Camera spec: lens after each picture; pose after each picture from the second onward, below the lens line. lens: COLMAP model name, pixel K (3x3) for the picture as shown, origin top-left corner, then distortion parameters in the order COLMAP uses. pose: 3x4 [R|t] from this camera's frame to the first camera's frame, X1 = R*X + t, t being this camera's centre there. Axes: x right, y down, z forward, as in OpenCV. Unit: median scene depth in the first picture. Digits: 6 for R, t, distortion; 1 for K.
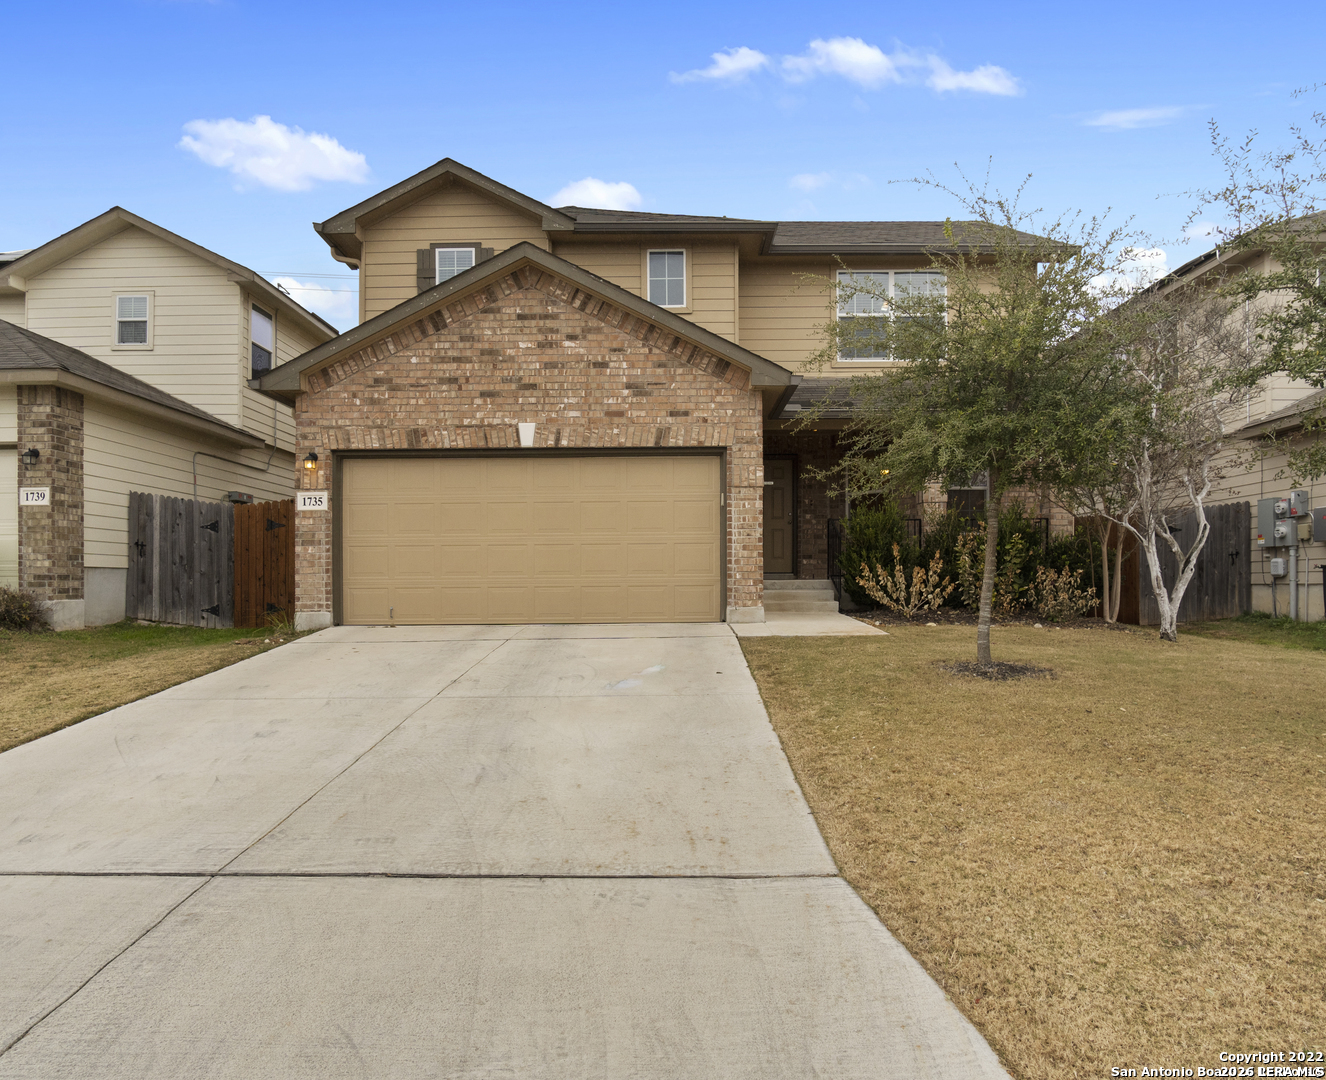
lens RADIAL K [[856.6, 0, 669.8], [0, 856.6, 589.9], [0, 0, 1]] dist [-0.031814, -0.002409]
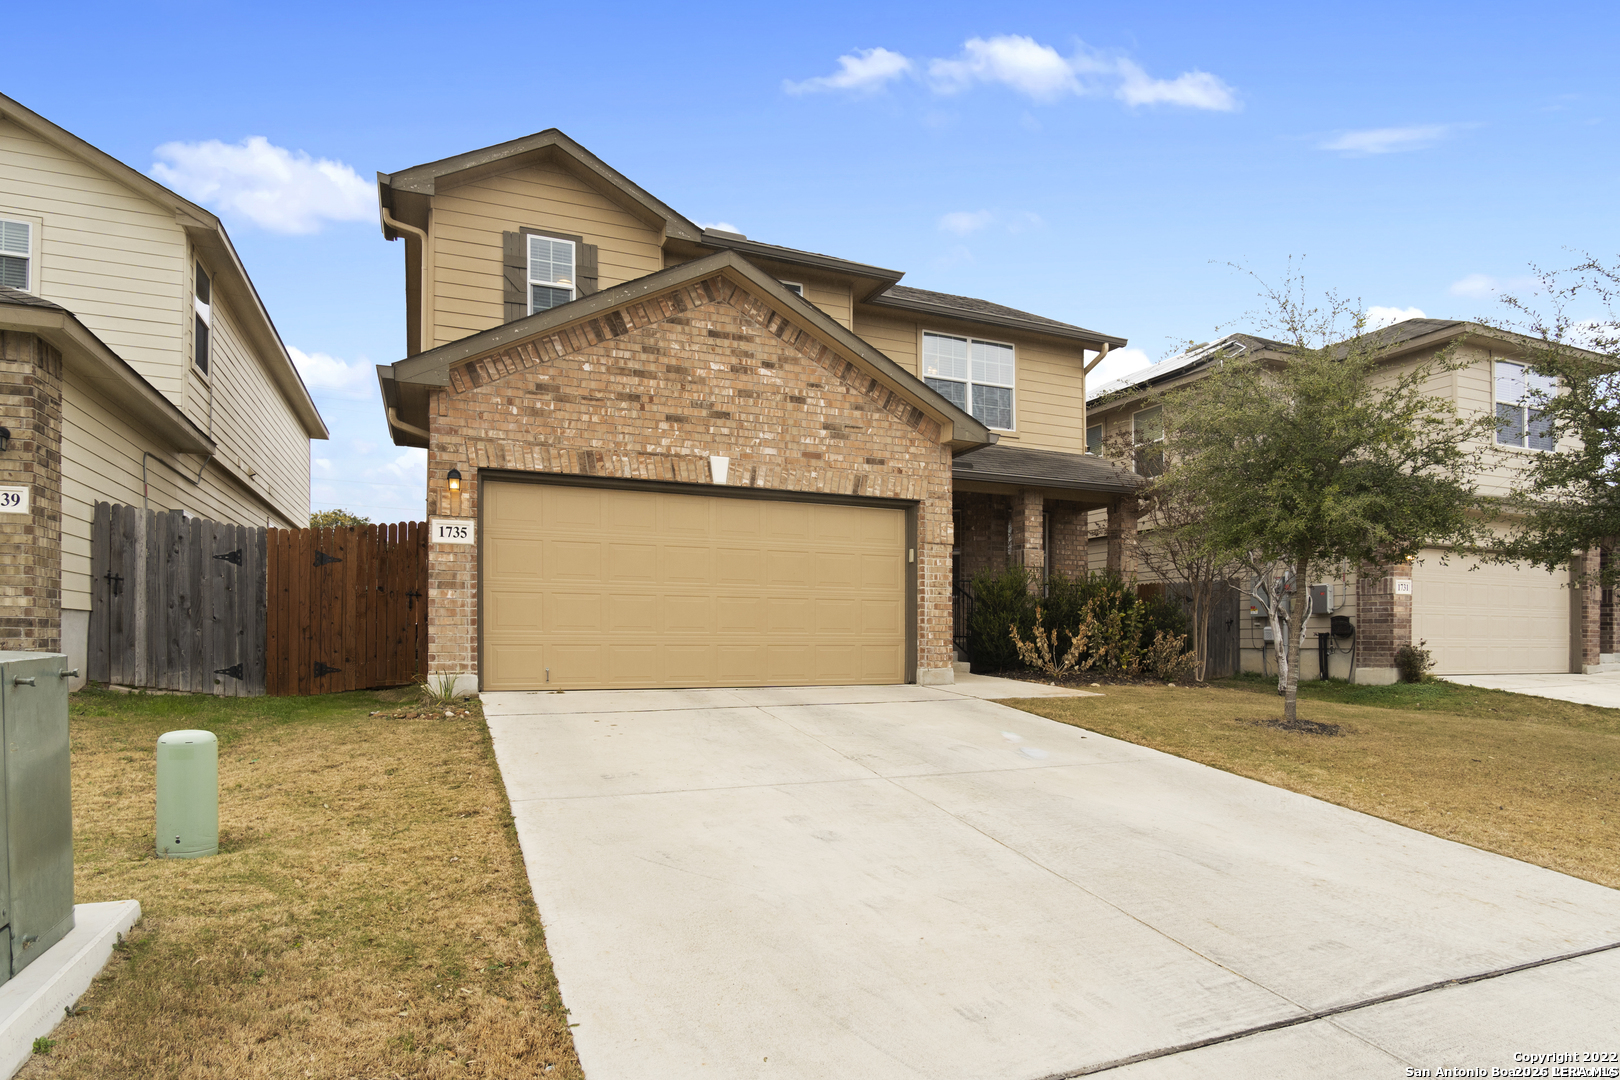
lens RADIAL K [[876.5, 0, 806.2], [0, 876.5, 647.5], [0, 0, 1]] dist [-0.030846, 0.003853]
pose [[0.925652, 0.009439, 0.378257, -0.419698], [-0.009592, 0.999953, -0.001480, -0.000418], [-0.378253, -0.002259, 0.925699, 0.141466]]
